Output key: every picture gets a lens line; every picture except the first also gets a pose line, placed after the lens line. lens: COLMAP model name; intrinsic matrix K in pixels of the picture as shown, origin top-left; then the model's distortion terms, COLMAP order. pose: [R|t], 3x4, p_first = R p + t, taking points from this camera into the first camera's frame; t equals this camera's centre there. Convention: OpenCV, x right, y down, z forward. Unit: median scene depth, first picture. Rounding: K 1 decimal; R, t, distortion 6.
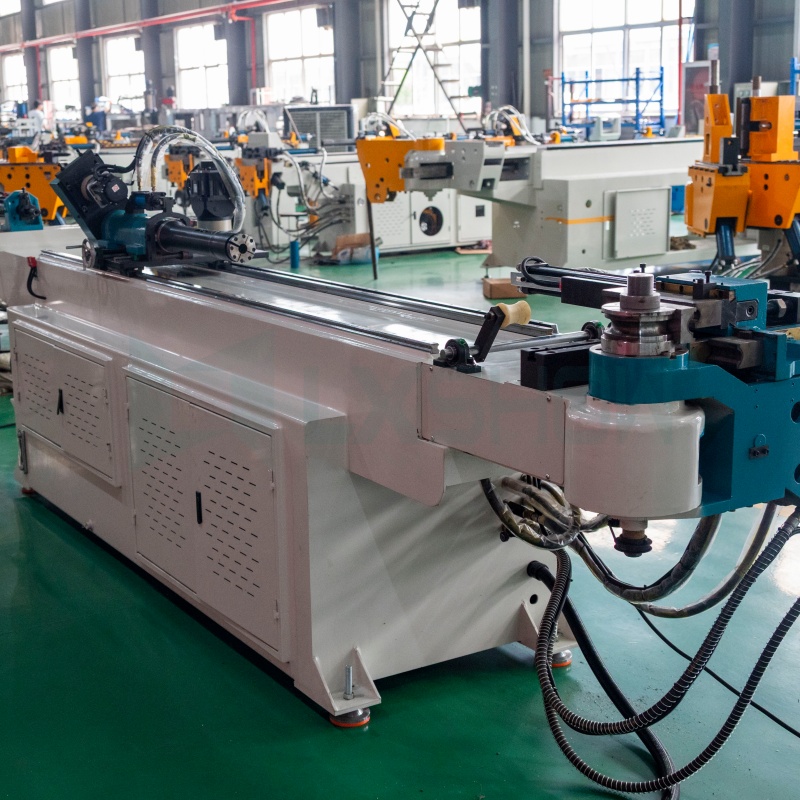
lens RADIAL K [[1378.5, 0, 400.0], [0, 1378.5, 400.0], [0, 0, 1]] dist [0.009058, 0.062409]
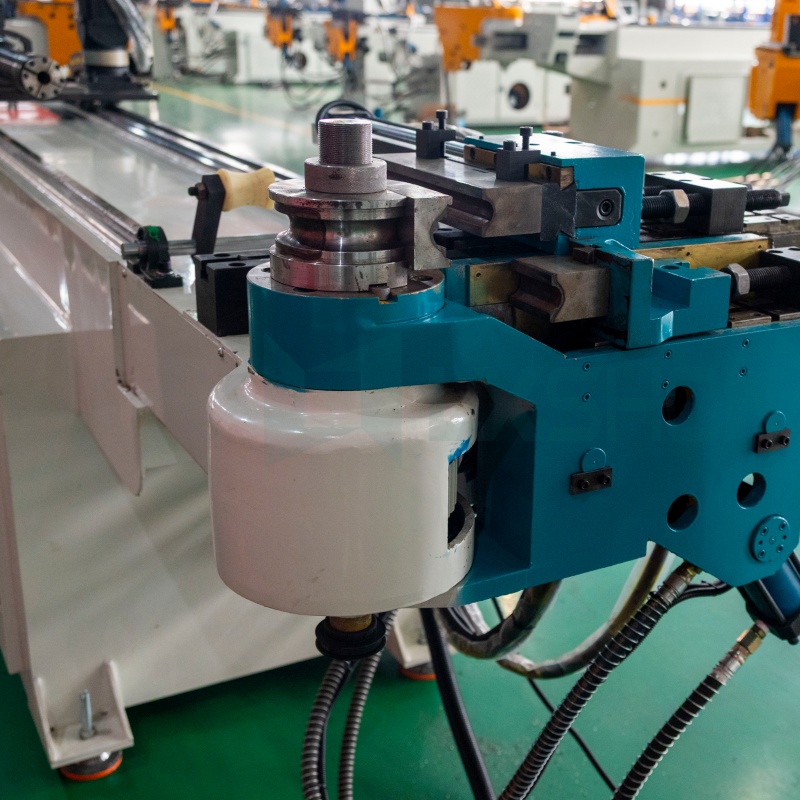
lens RADIAL K [[1205.2, 0, 565.4], [0, 1205.2, 398.0], [0, 0, 1]] dist [0.027451, -0.021336]
pose [[0.998111, 0.051790, 0.033047, 0.173334], [-0.055086, 0.992606, 0.108160, -0.031820], [-0.027201, -0.109776, 0.993584, 0.405735]]
